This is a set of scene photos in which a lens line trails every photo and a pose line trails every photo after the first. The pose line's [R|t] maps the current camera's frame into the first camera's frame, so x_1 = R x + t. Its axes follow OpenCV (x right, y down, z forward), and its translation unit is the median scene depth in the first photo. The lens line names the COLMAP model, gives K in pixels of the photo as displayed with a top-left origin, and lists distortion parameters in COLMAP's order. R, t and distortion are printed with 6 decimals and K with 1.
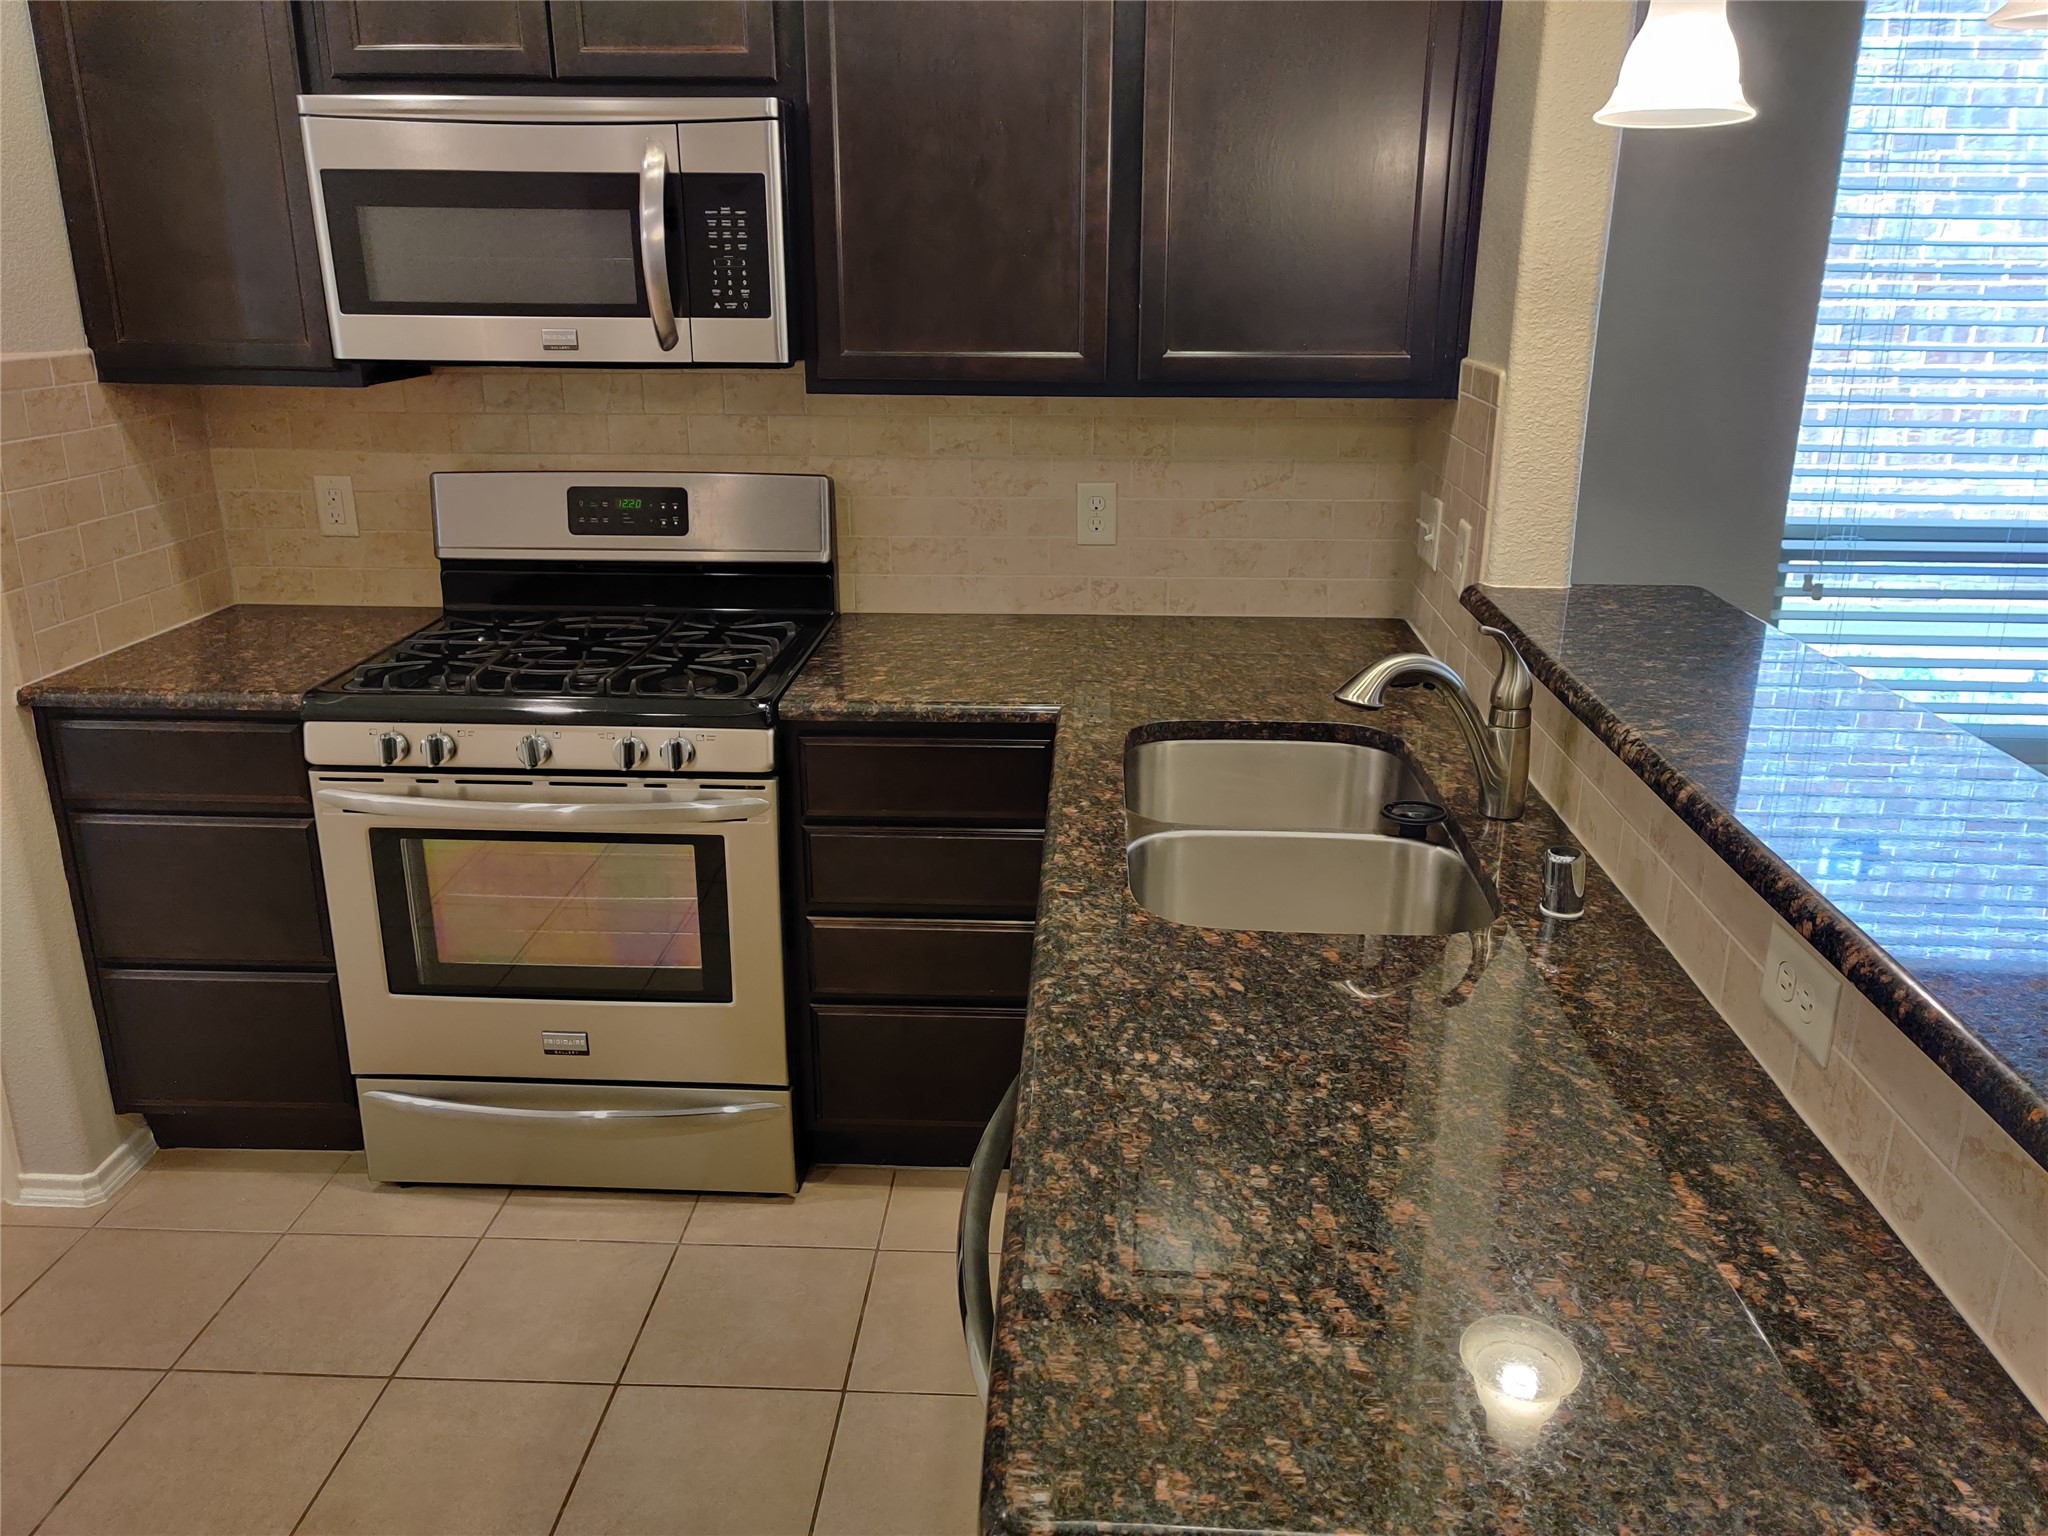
lens RADIAL K [[1527.4, 0, 1023.4], [0, 1527.4, 760.4], [0, 0, 1]] dist [0.037929, -0.033781]
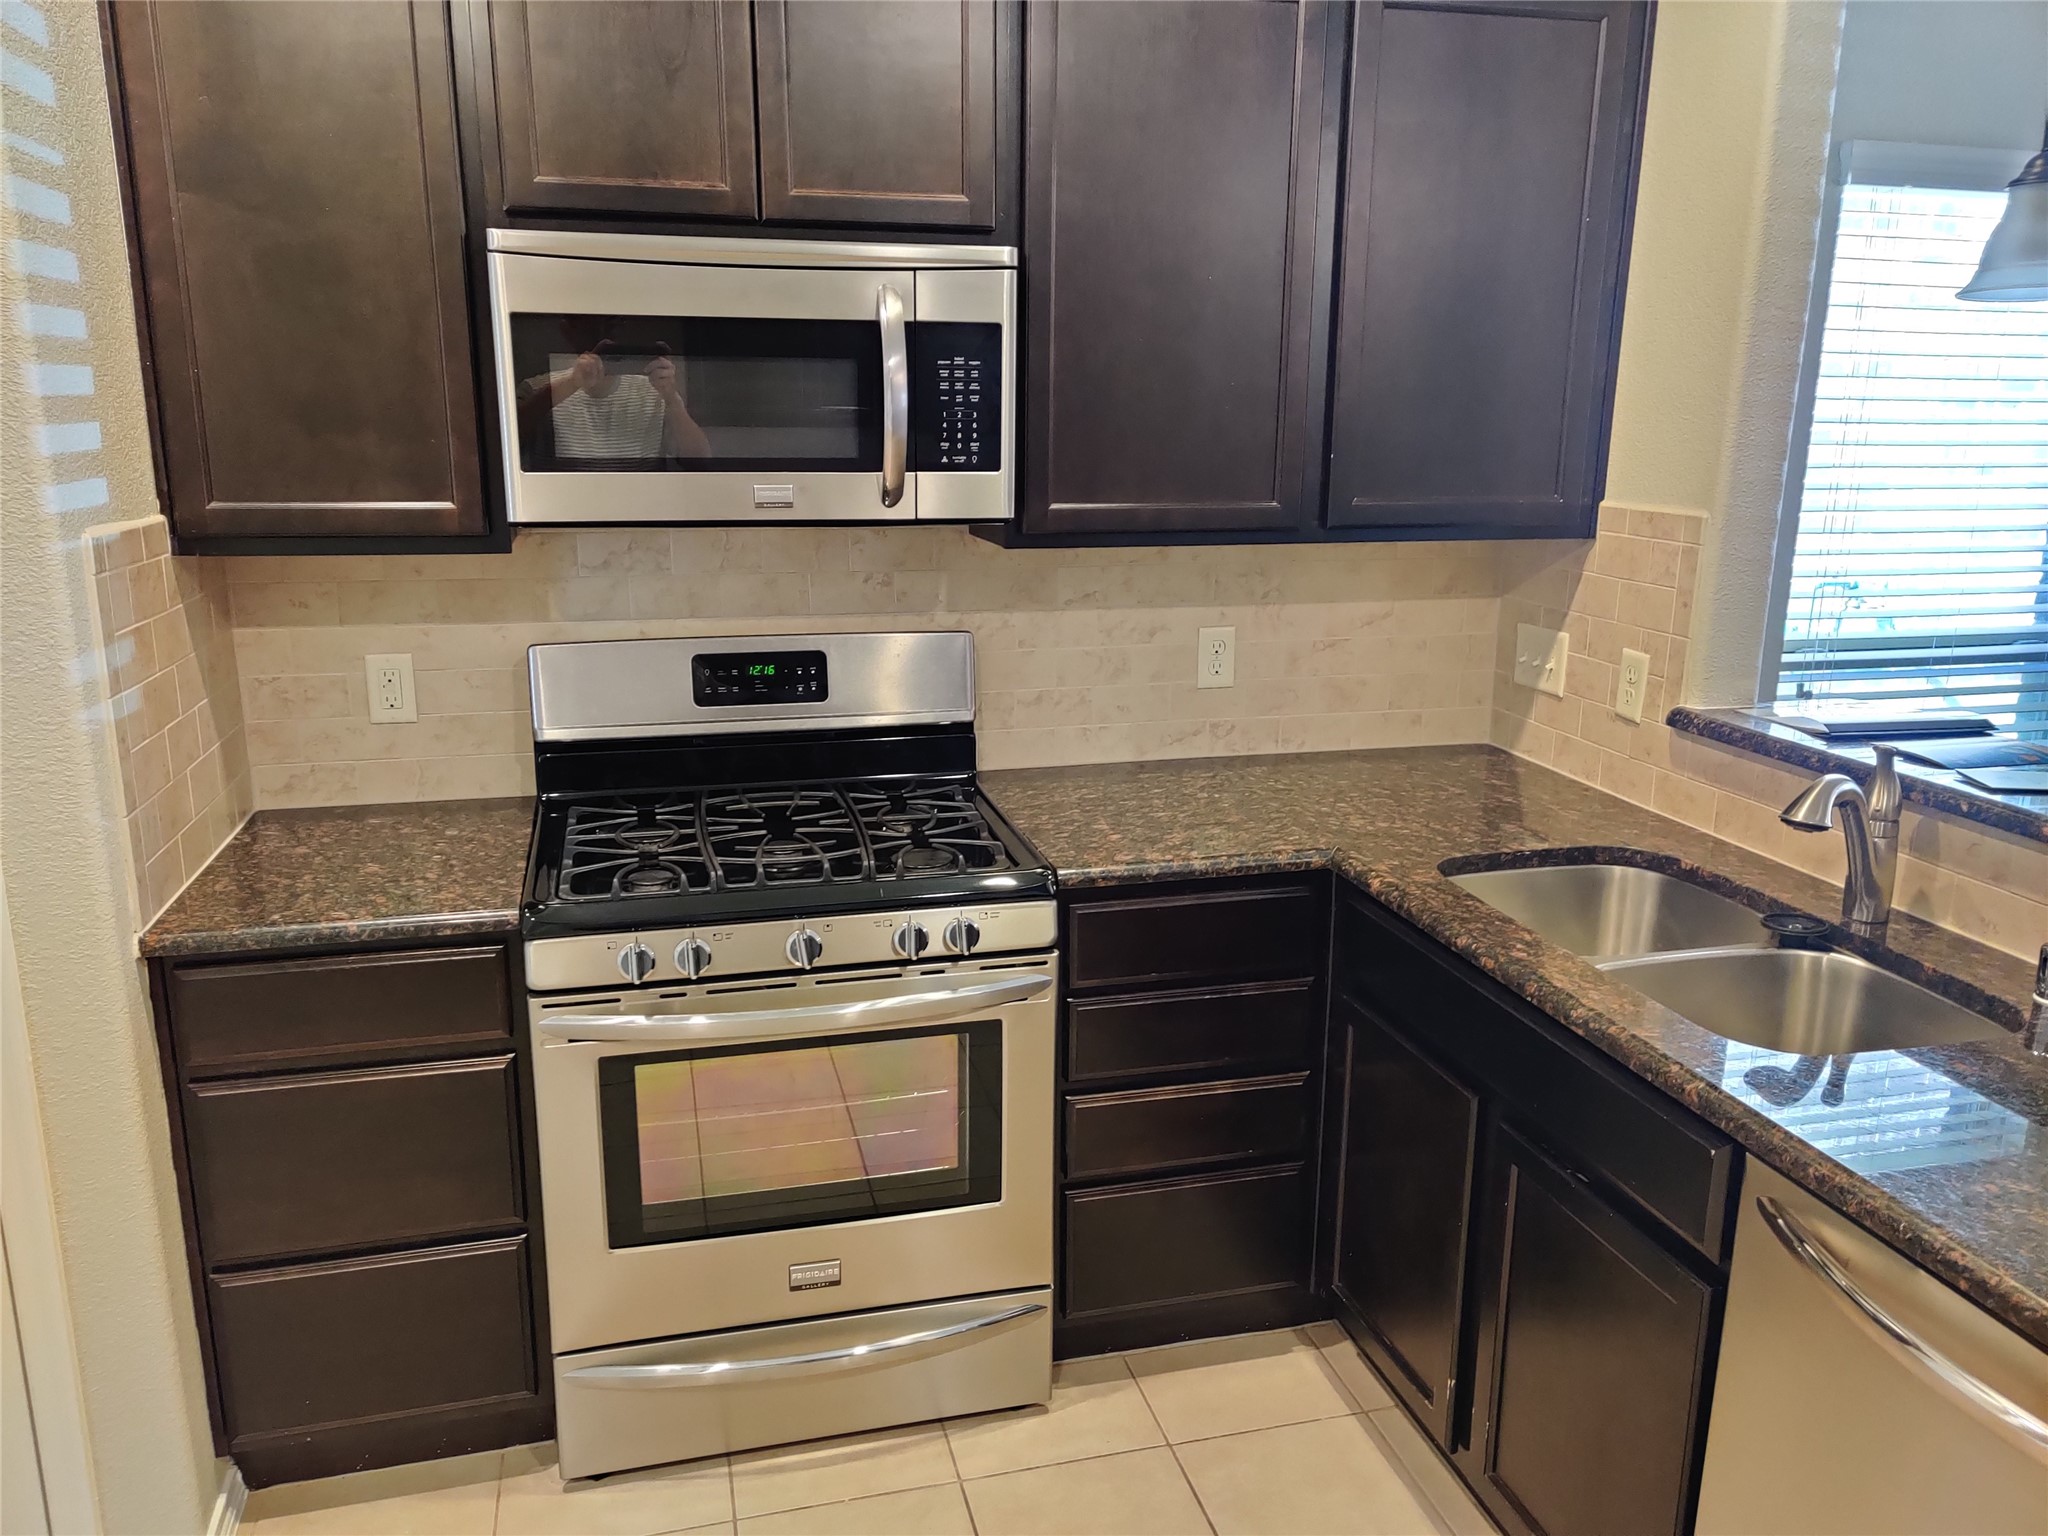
lens RADIAL K [[1527.4, 0, 1025.9], [0, 1527.4, 785.8], [0, 0, 1]] dist [0.037929, -0.033781]
pose [[0.953889, -0.068507, 0.292237, -0.423784], [0.088904, 0.994403, -0.057081, -0.035889], [-0.286691, 0.080430, 0.954641, 0.095699]]
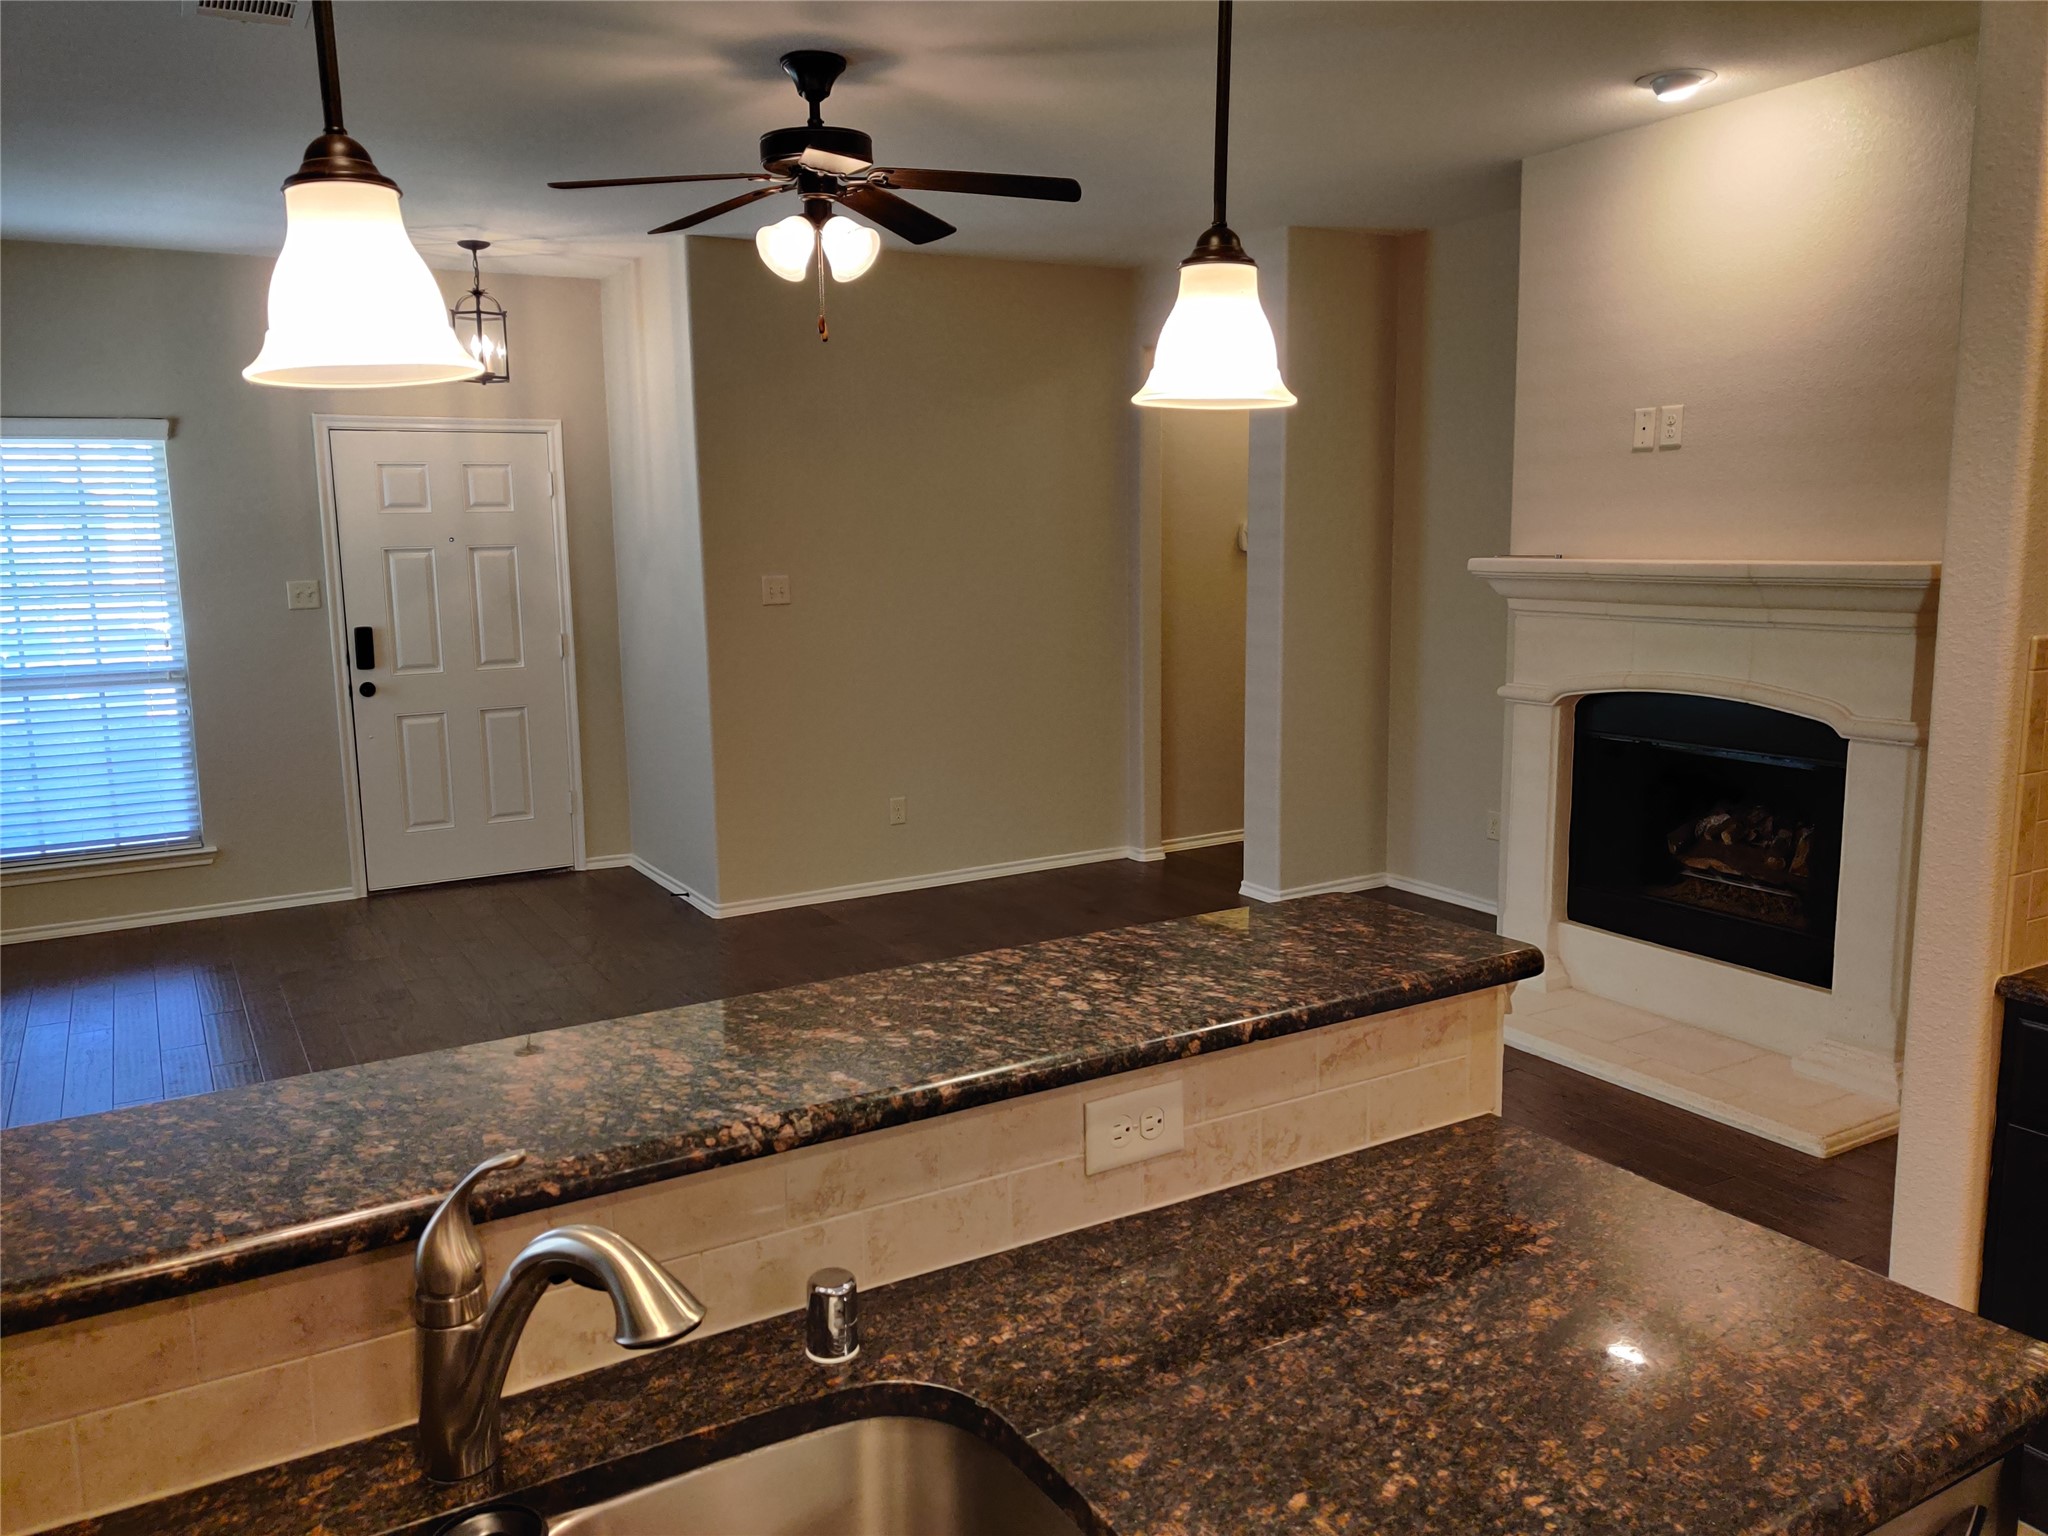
lens RADIAL K [[1527.4, 0, 1017.0], [0, 1527.4, 758.0], [0, 0, 1]] dist [0.037929, -0.033781]
pose [[-0.543294, -0.117383, 0.831296, -0.208358], [0.279577, 0.908365, 0.310983, -0.257280], [-0.791624, 0.401367, -0.460691, 0.750573]]
